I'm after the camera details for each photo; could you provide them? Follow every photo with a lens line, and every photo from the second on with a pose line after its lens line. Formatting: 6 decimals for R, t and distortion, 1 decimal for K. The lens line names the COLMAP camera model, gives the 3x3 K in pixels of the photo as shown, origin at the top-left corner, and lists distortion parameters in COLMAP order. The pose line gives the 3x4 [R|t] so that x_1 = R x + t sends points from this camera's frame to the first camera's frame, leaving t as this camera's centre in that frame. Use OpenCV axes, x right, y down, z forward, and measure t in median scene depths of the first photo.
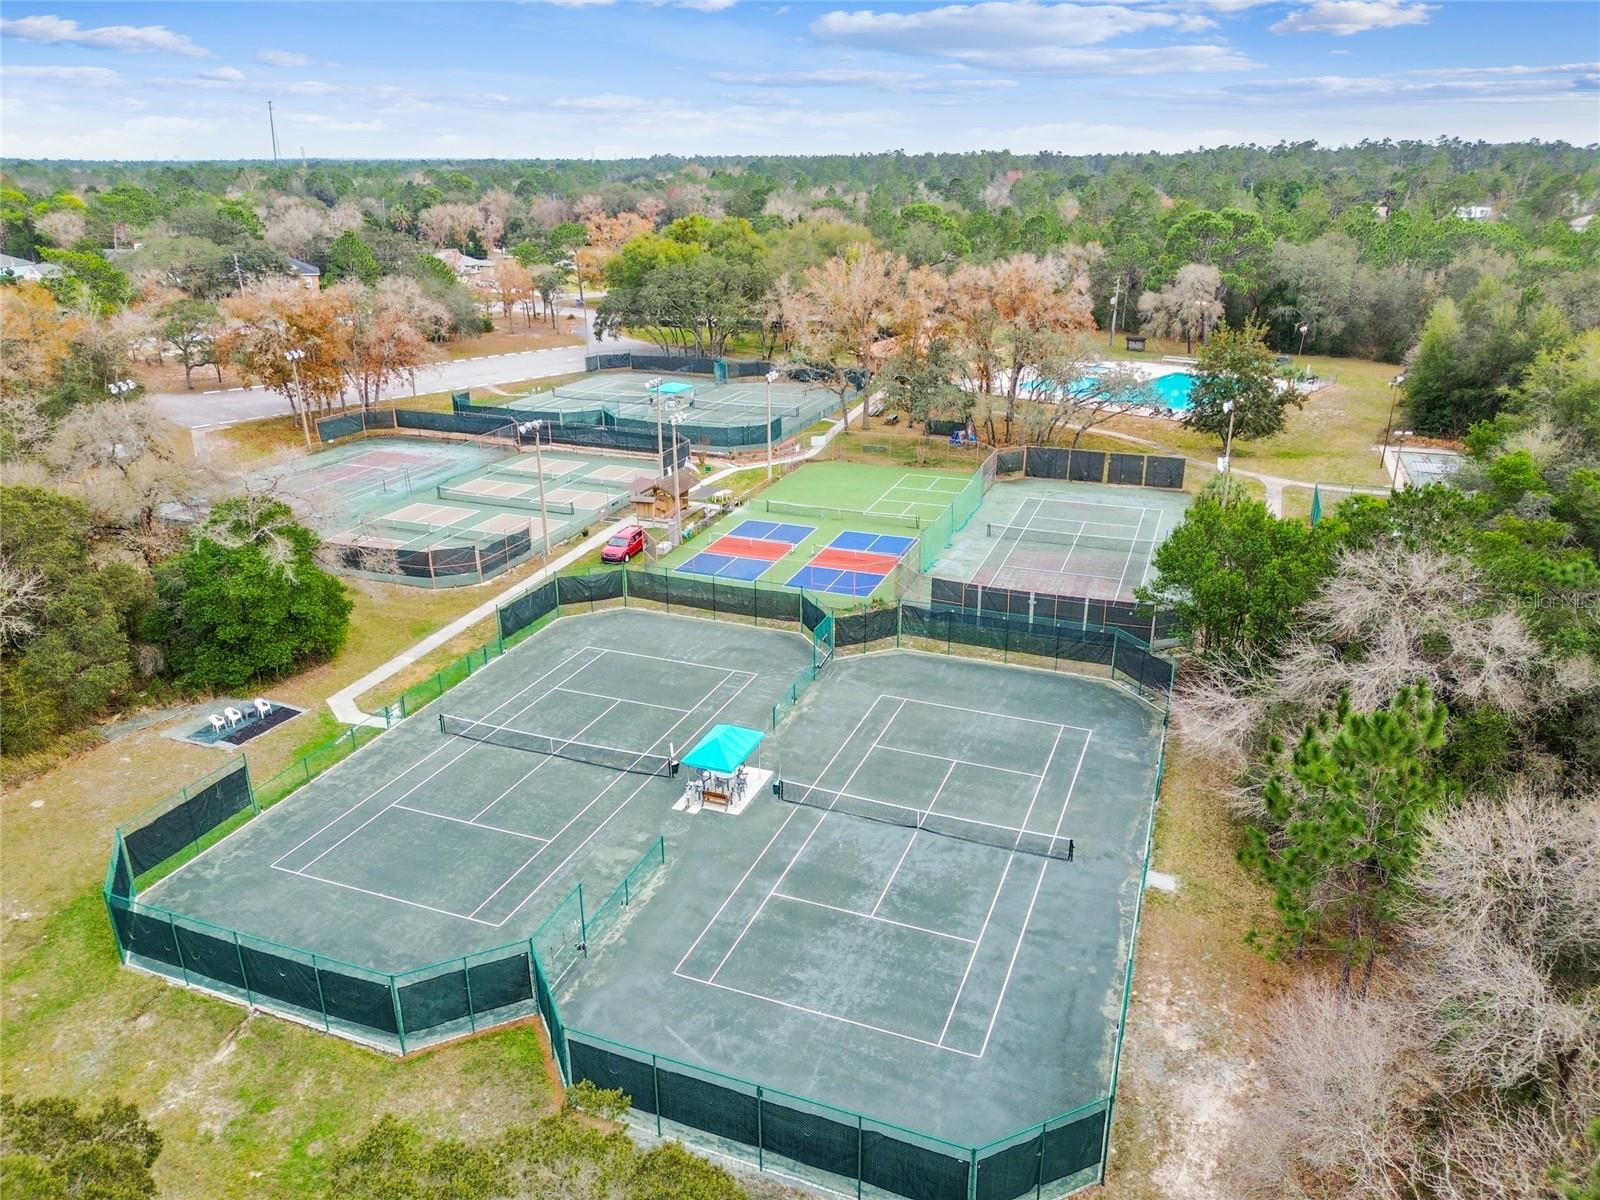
lens RADIAL K [[1135.3, 0, 800.0], [0, 1135.3, 600.0], [0, 0, 1]] dist [0.068538, -0.071109]
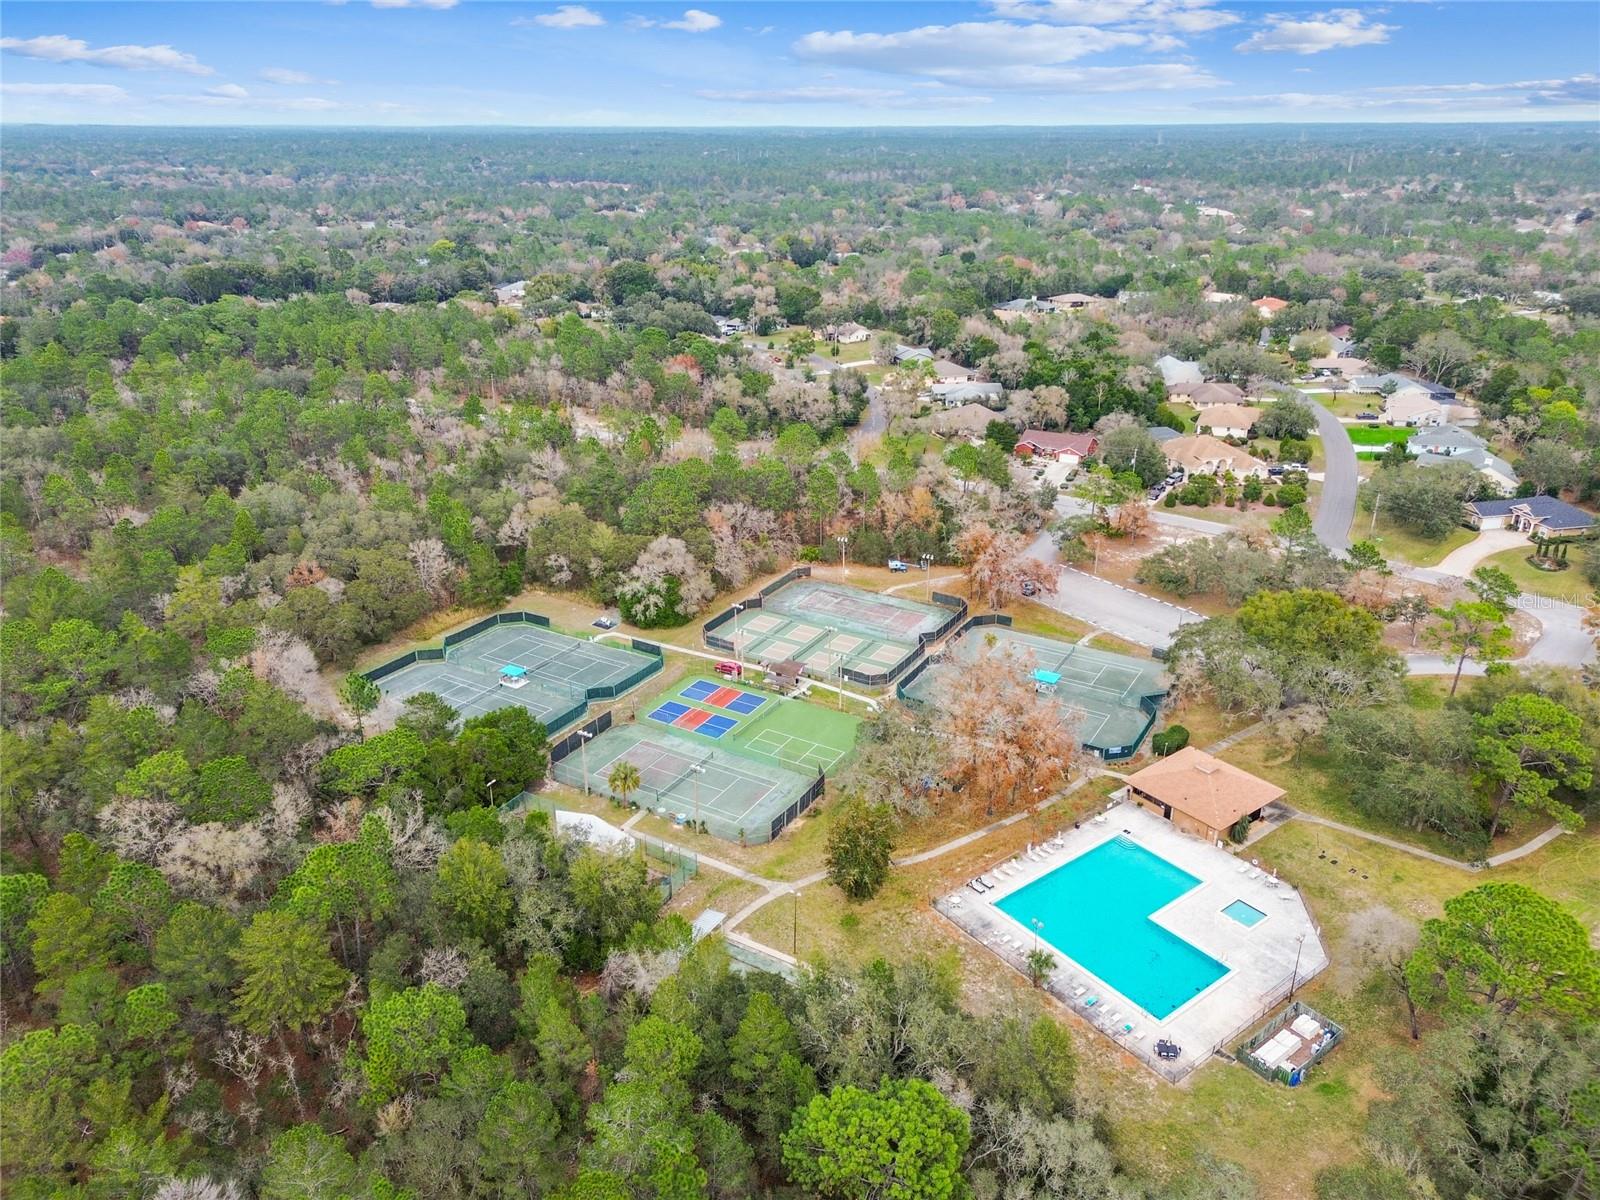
lens RADIAL K [[1135.3, 0, 800.0], [0, 1135.3, 600.0], [0, 0, 1]] dist [0.068538, -0.071109]
pose [[-0.177203, 0.383570, -0.906352, 1.749667], [-0.344618, 0.838439, 0.422206, -1.122048], [0.921867, 0.387161, -0.016389, 1.070172]]
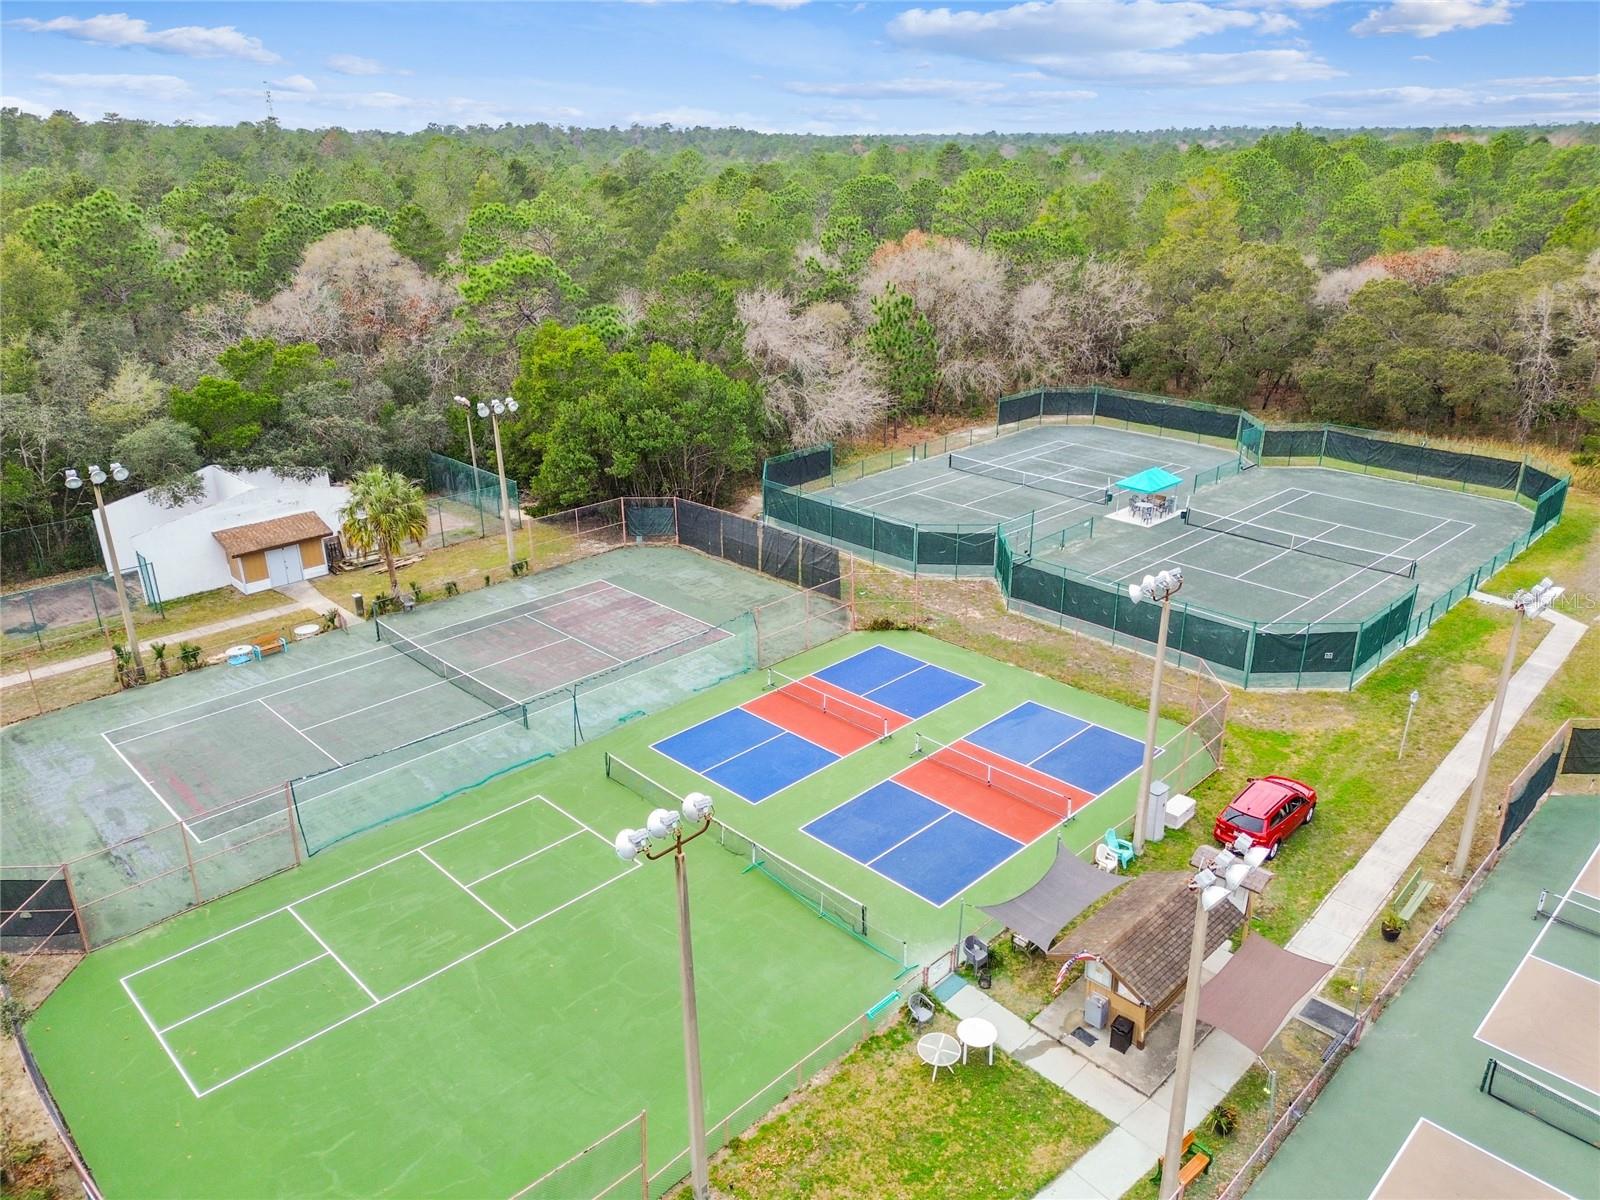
lens RADIAL K [[1135.3, 0, 800.0], [0, 1135.3, 600.0], [0, 0, 1]] dist [0.068538, -0.071109]
pose [[-0.906827, -0.147331, 0.394915, -0.146912], [0.161131, 0.744589, 0.647784, -0.420942], [-0.389489, 0.651061, -0.651474, 1.261665]]
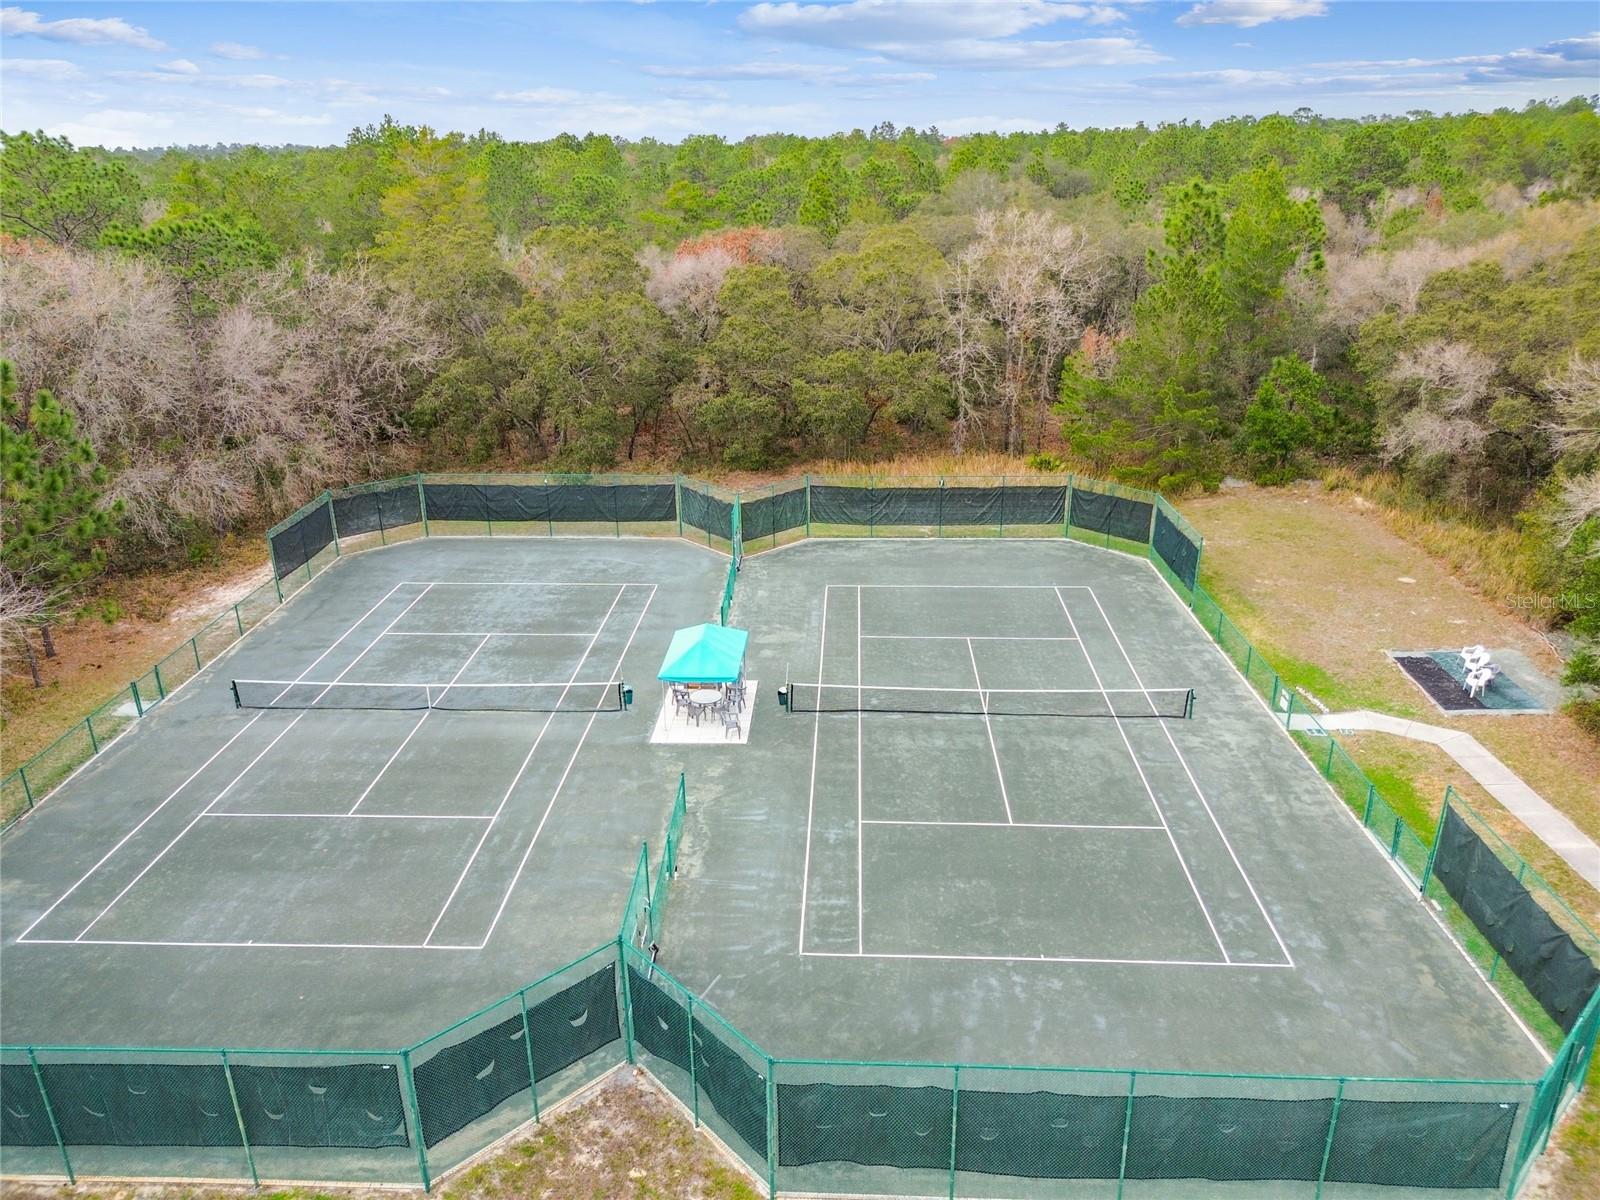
lens RADIAL K [[1135.3, 0, 800.0], [0, 1135.3, 600.0], [0, 0, 1]] dist [0.068538, -0.071109]
pose [[-0.941813, 0.136721, -0.307076, 0.055121], [-0.107279, 0.743507, 0.660067, -0.221792], [0.318558, 0.654602, -0.685578, 0.876688]]
